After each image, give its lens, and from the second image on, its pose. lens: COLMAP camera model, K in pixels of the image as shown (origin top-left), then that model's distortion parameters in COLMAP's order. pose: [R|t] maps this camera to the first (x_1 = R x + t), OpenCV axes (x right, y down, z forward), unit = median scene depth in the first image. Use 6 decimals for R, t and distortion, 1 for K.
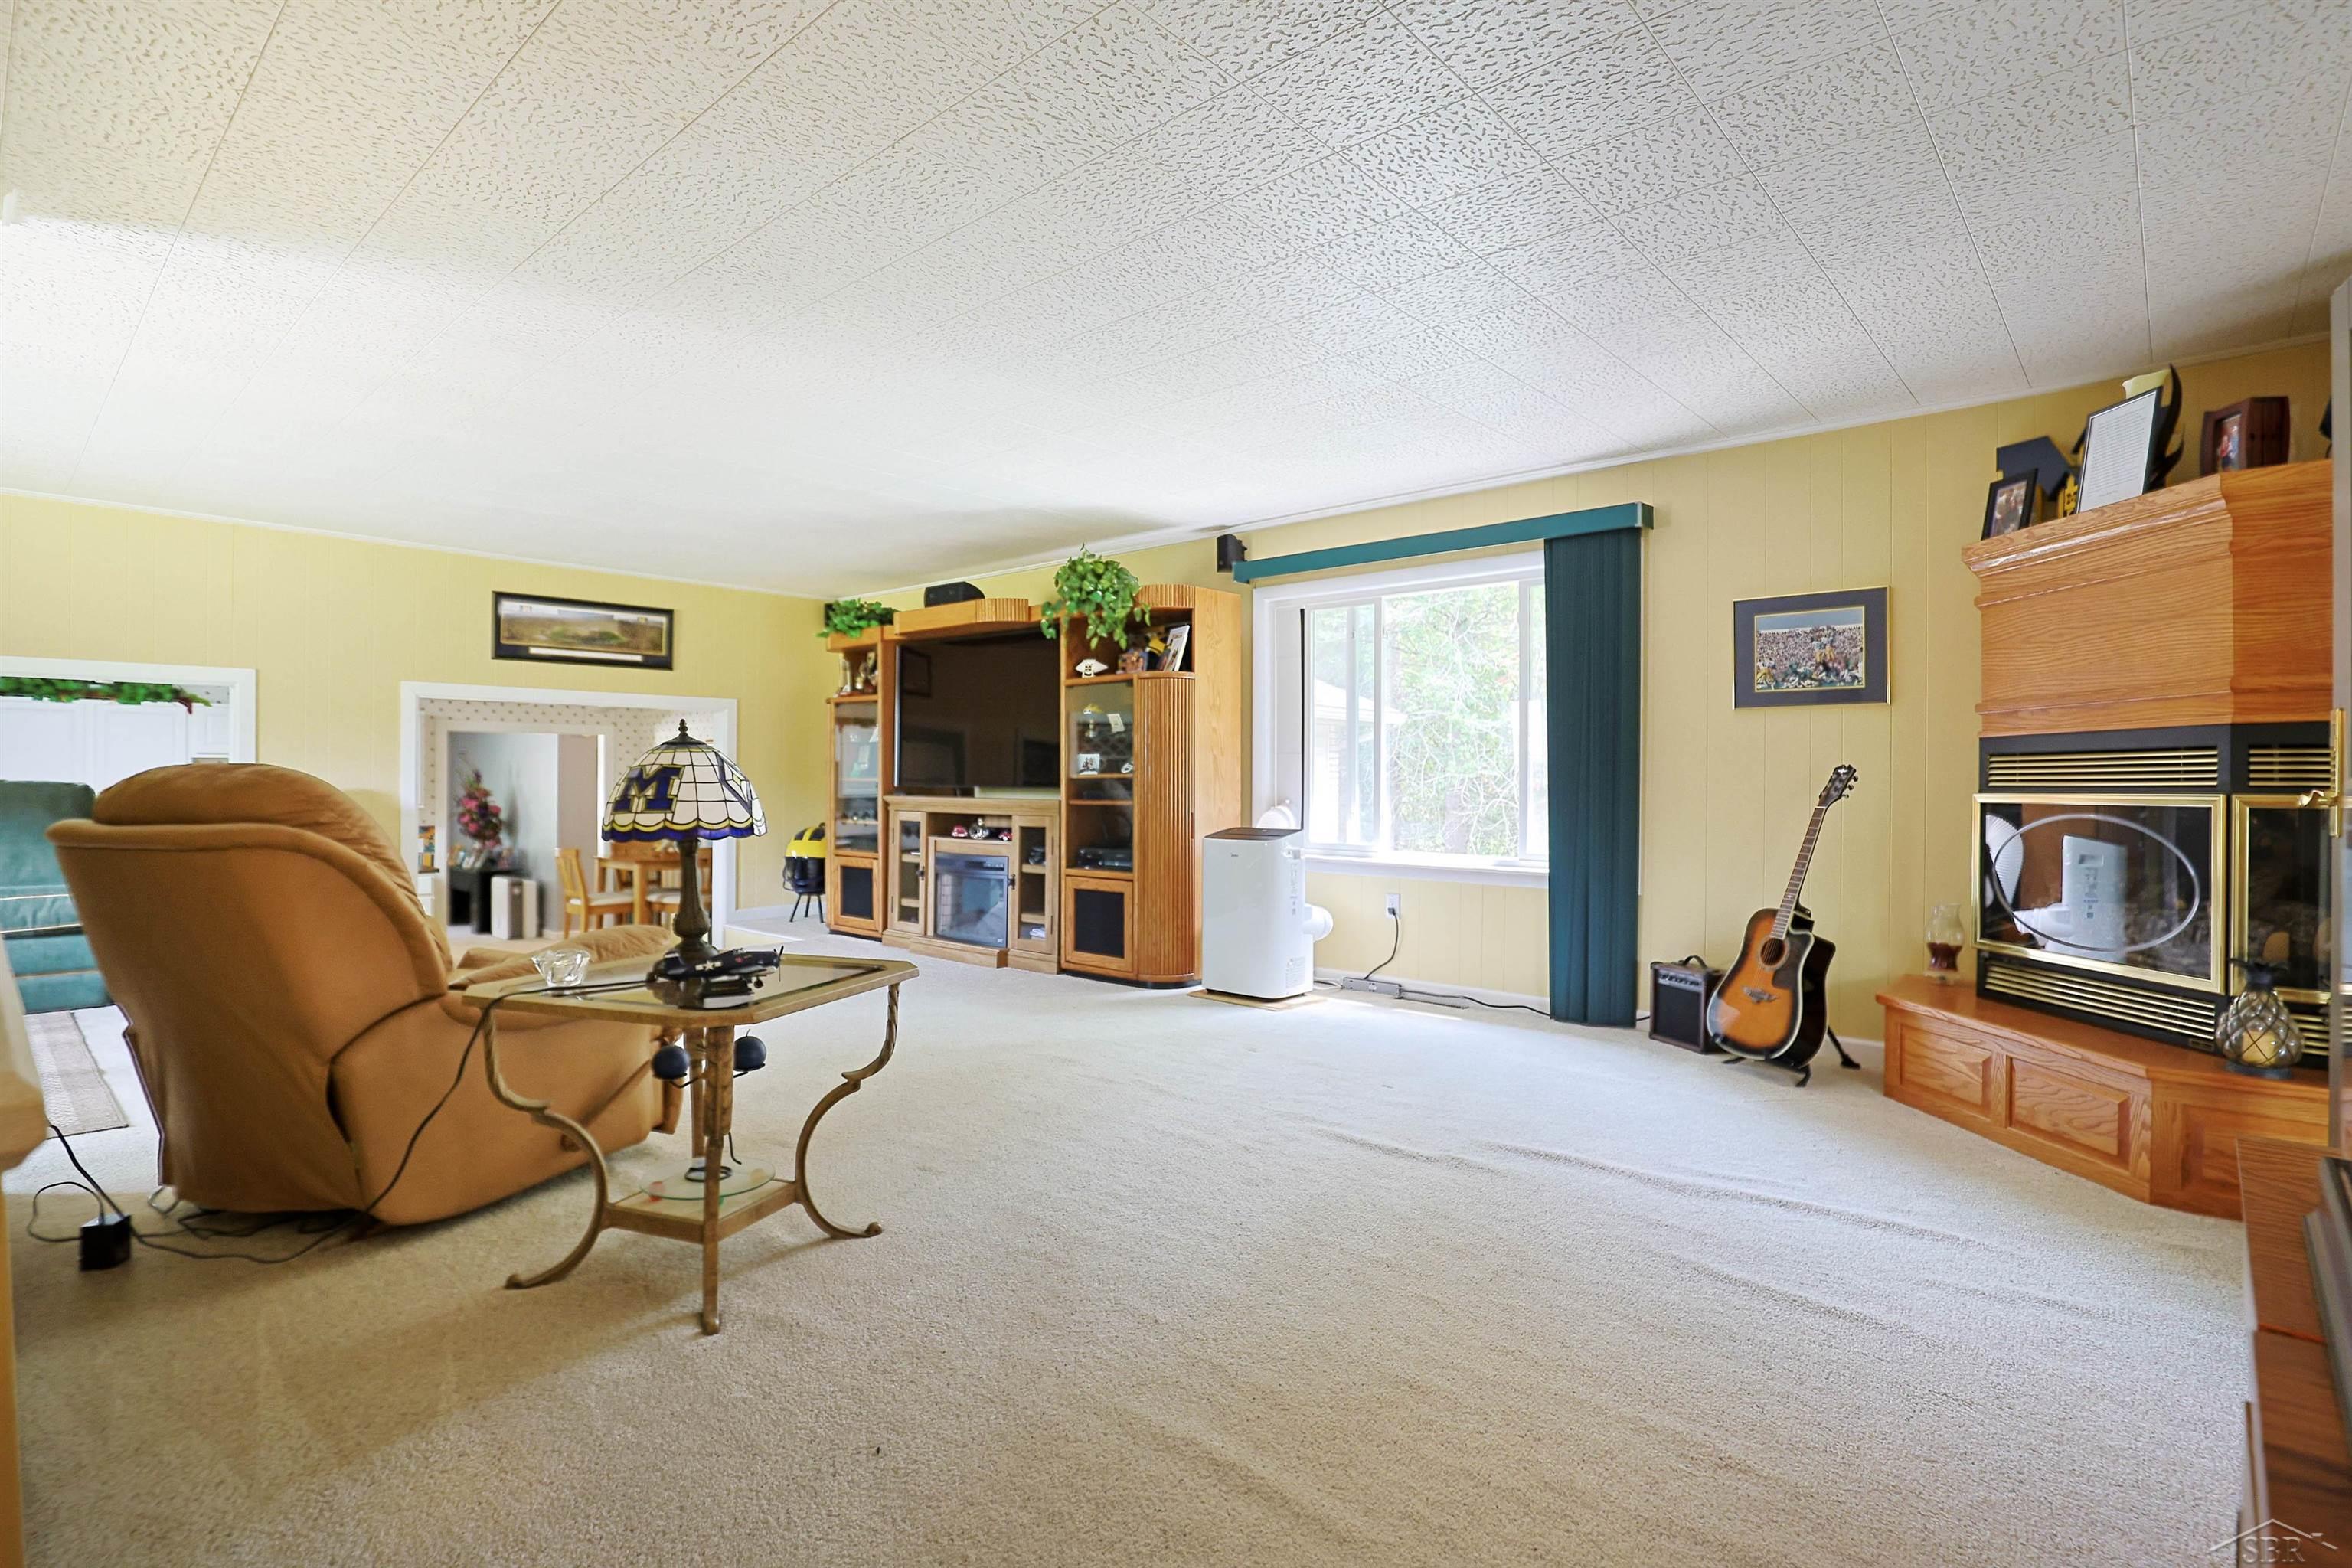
lens RADIAL K [[1145.5, 0, 1178.8], [0, 1145.5, 782.2], [0, 0, 1]] dist [-0.032465, 0.004105]
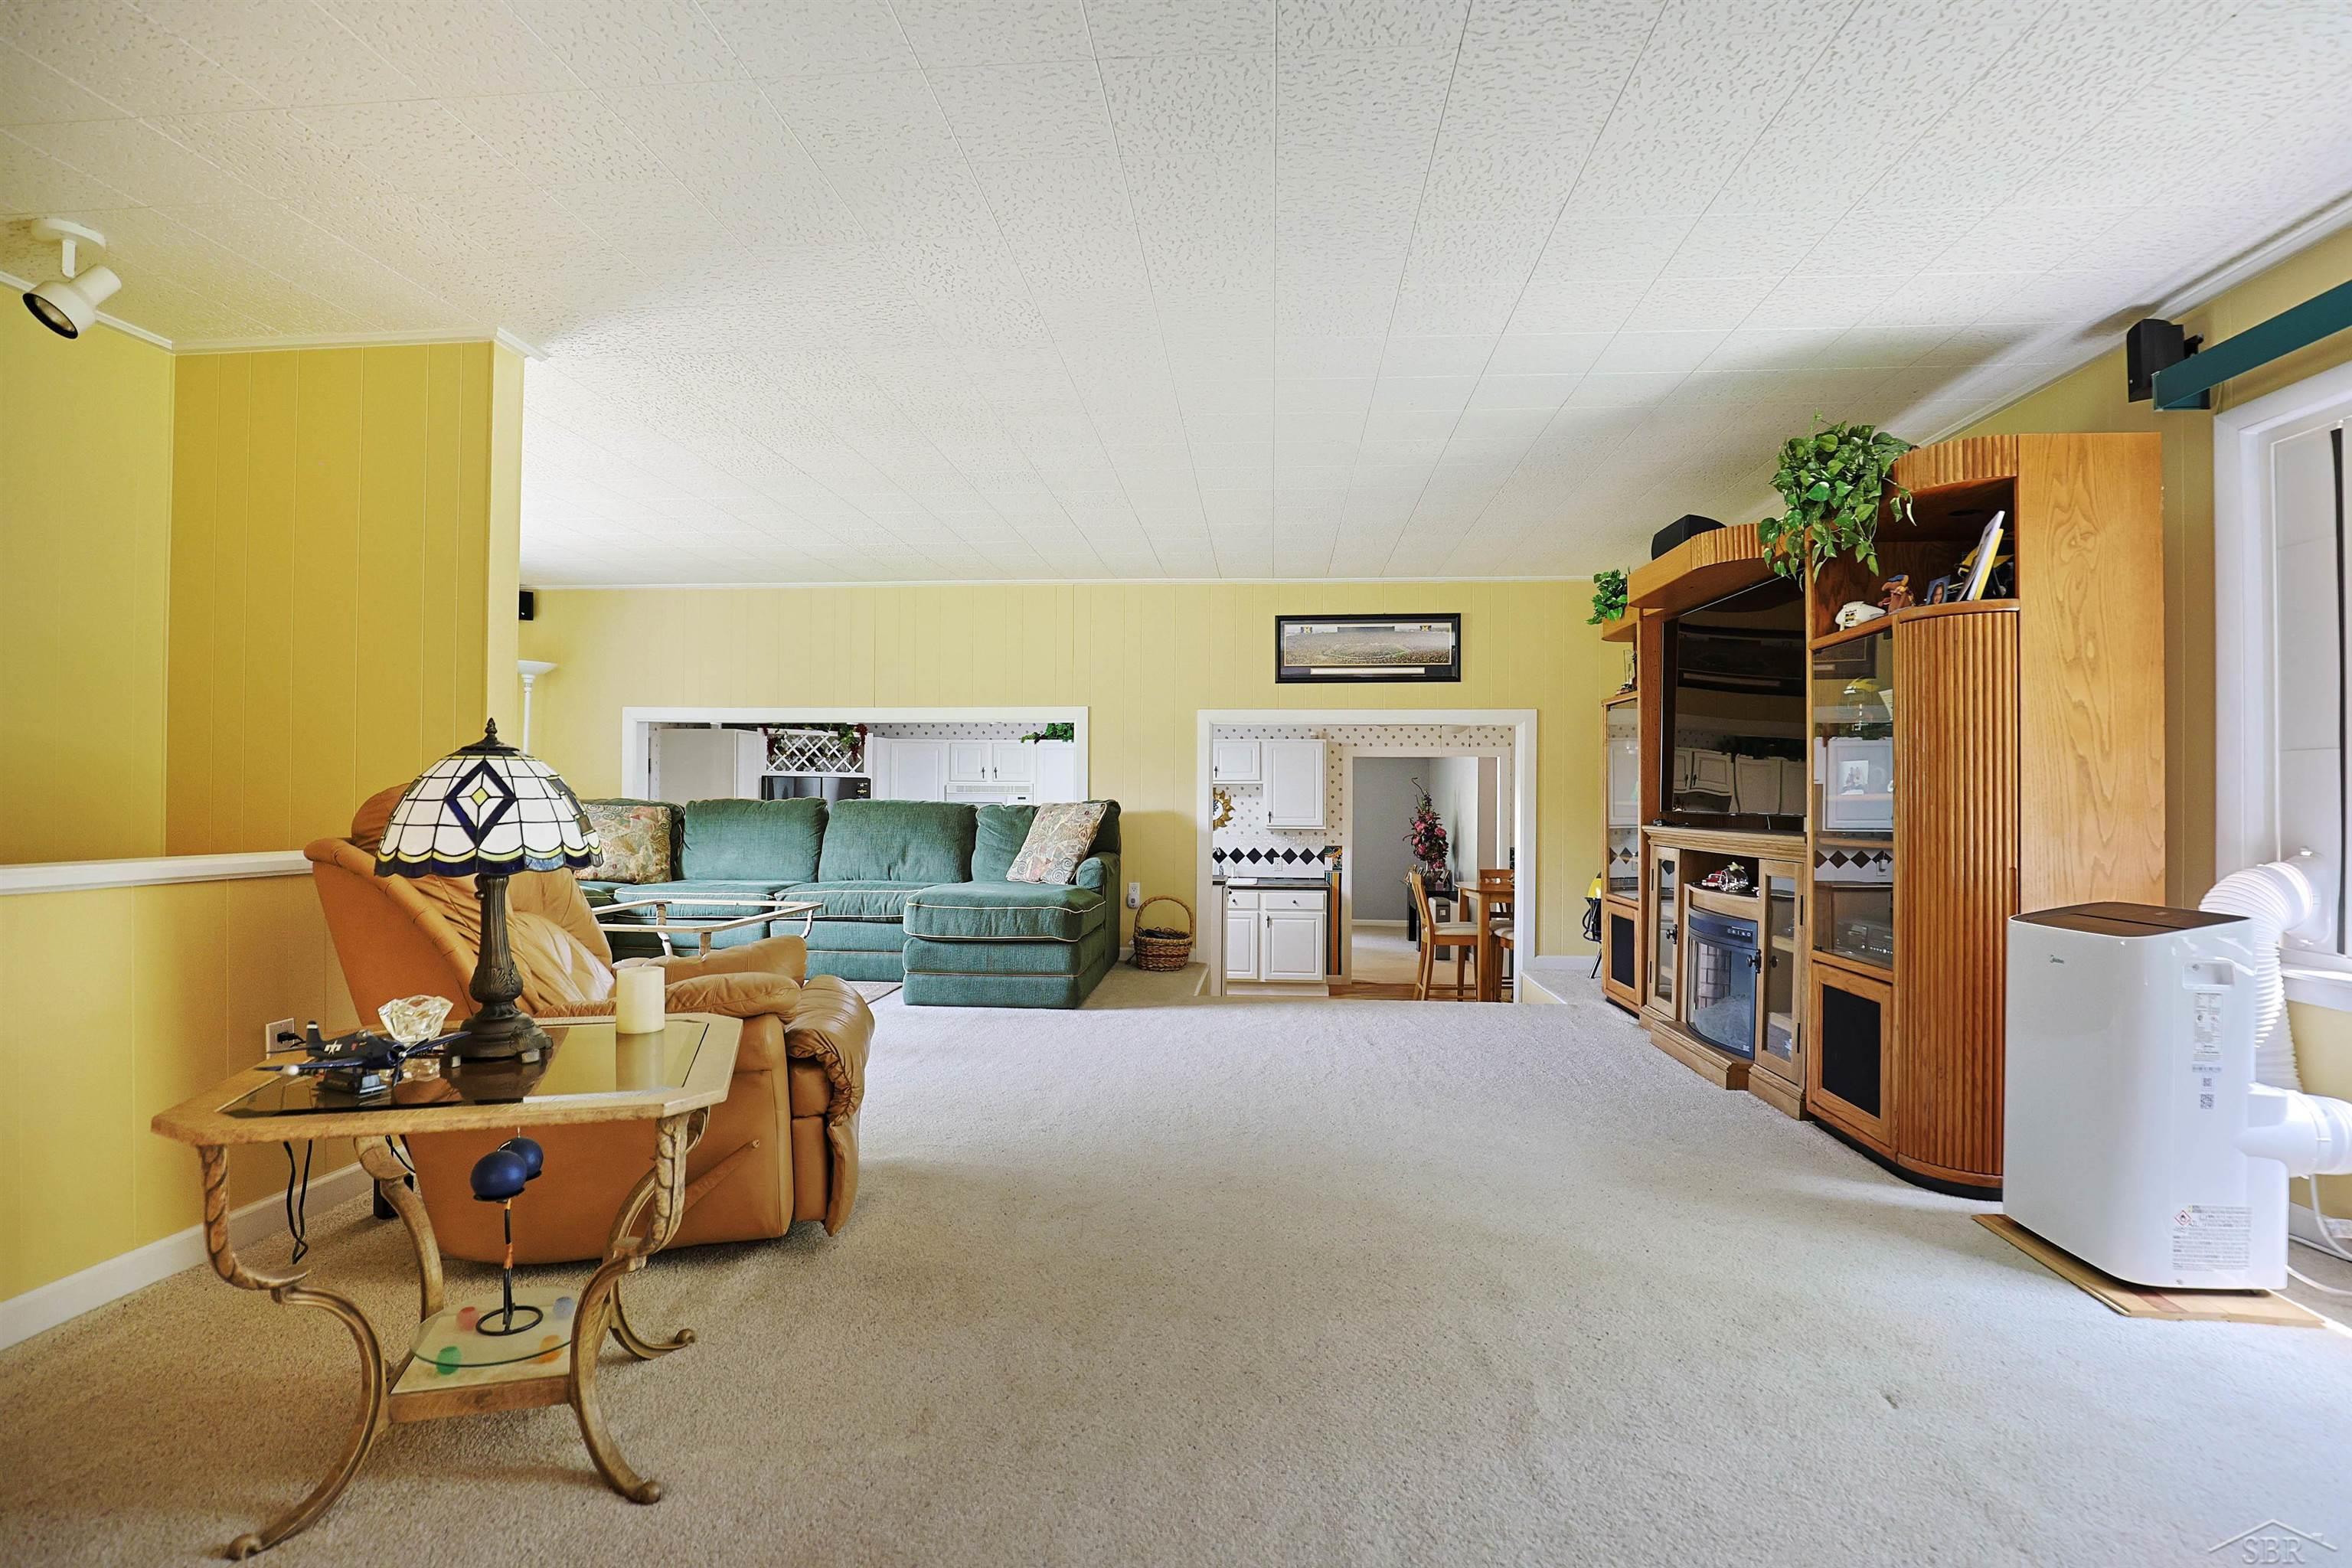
lens RADIAL K [[1145.5, 0, 1166.1], [0, 1145.5, 787.0], [0, 0, 1]] dist [-0.032465, 0.004105]
pose [[0.596441, -0.008861, -0.802608, 0.180994], [-0.005443, 0.999871, -0.015084, -0.000048], [0.802639, 0.013366, 0.596316, 0.362134]]
